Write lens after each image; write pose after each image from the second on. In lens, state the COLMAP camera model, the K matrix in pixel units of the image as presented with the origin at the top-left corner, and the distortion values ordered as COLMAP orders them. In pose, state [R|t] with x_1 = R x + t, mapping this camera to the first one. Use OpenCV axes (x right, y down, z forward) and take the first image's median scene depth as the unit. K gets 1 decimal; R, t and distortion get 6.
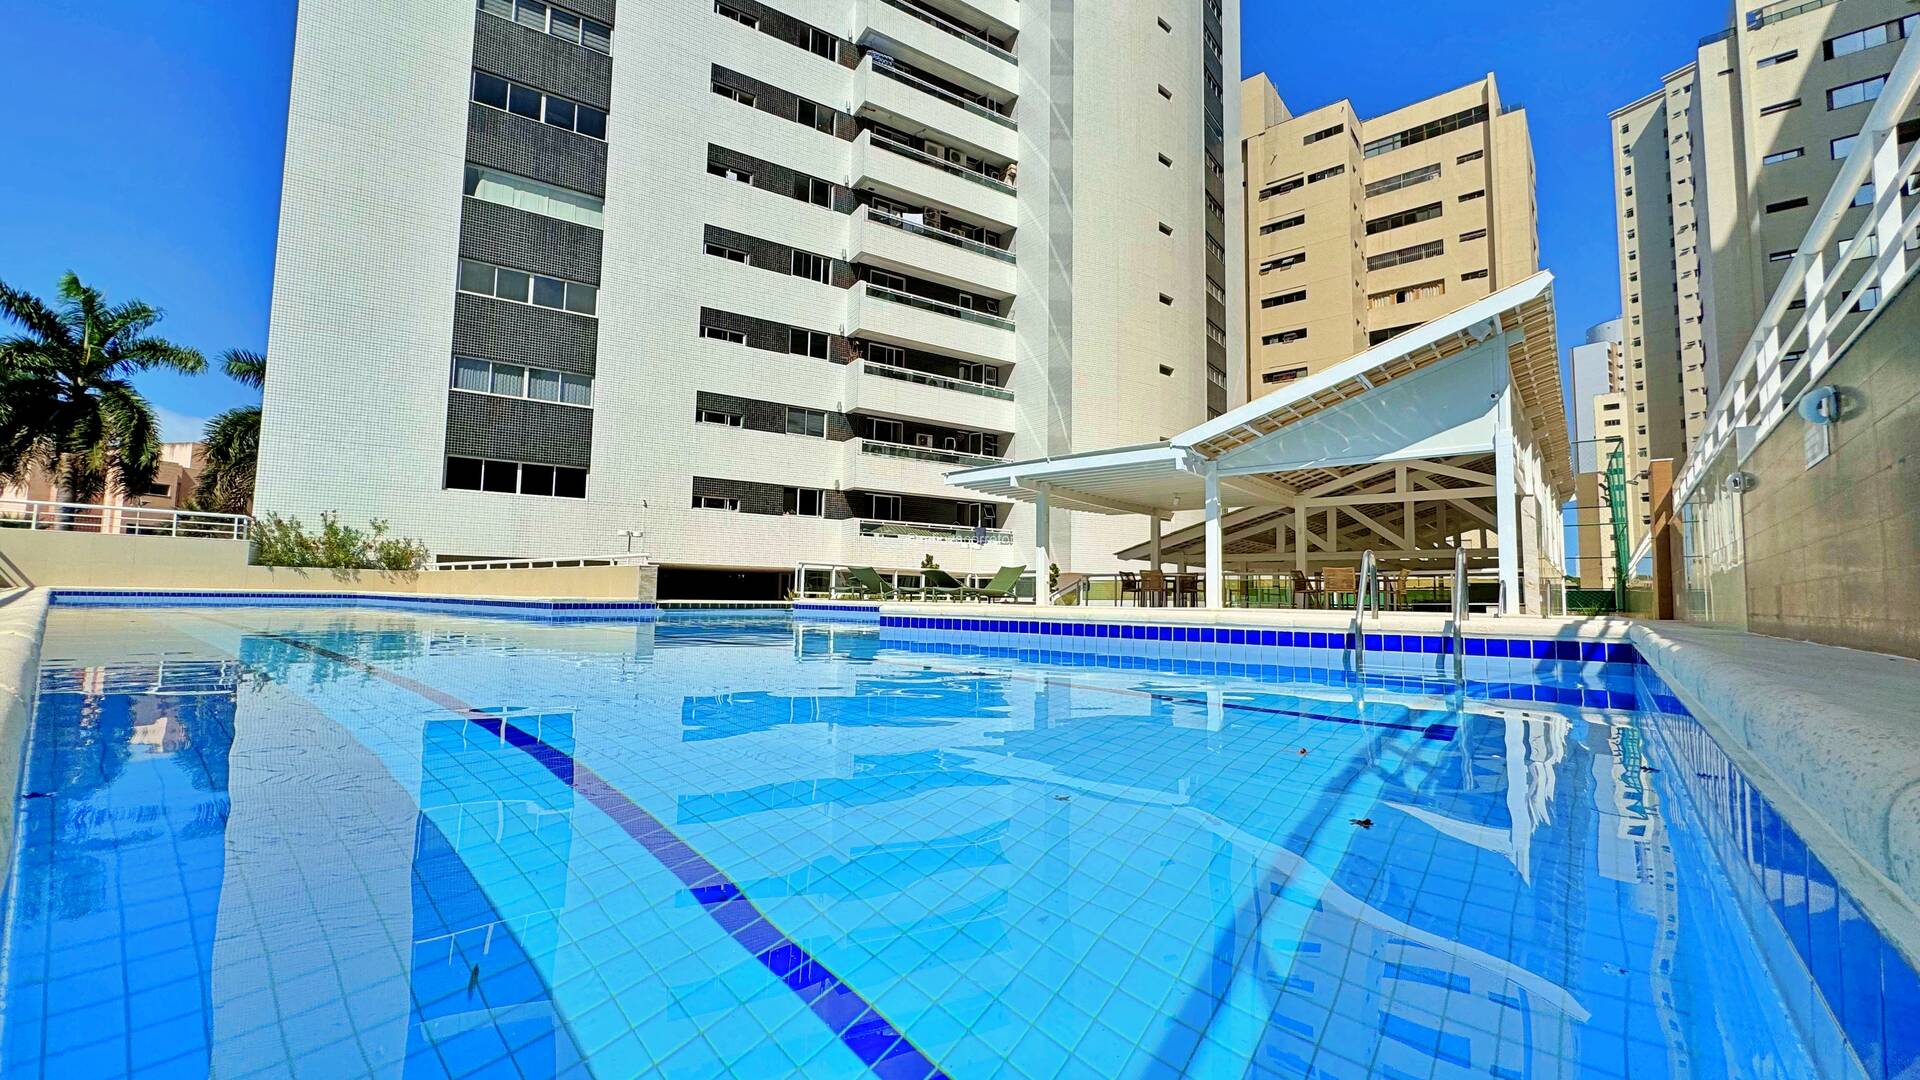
lens RADIAL K [[767.0, 0, 960.0], [0, 767.0, 540.0], [0, 0, 1]] dist [-0.000248, -0.000114]
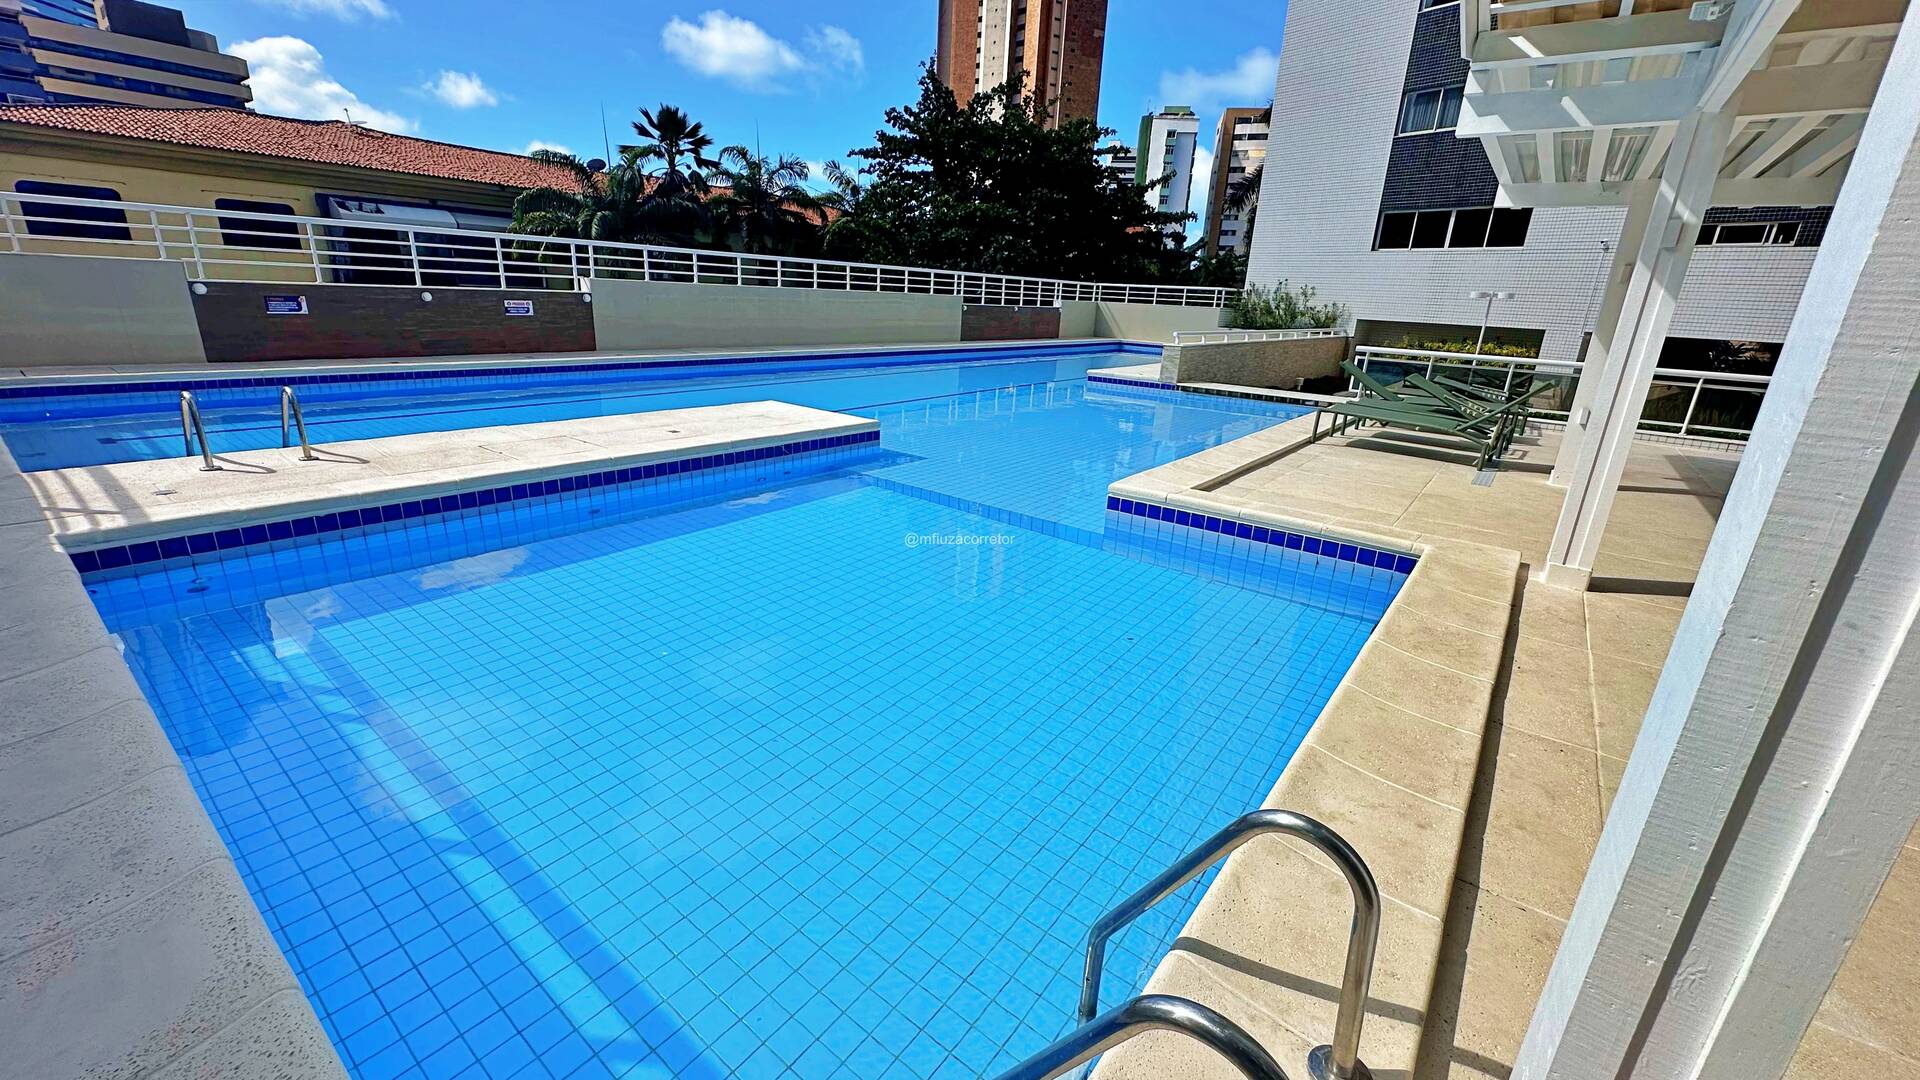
lens RADIAL K [[769.8, 0, 960.0], [0, 769.8, 540.0], [0, 0, 1]] dist [-0.003124, -0.000350]
pose [[0.042748, 0.291260, -0.955688, 0.359952], [0.029665, 0.955771, 0.292612, -0.014691], [0.998645, -0.040859, 0.032217, 0.416610]]
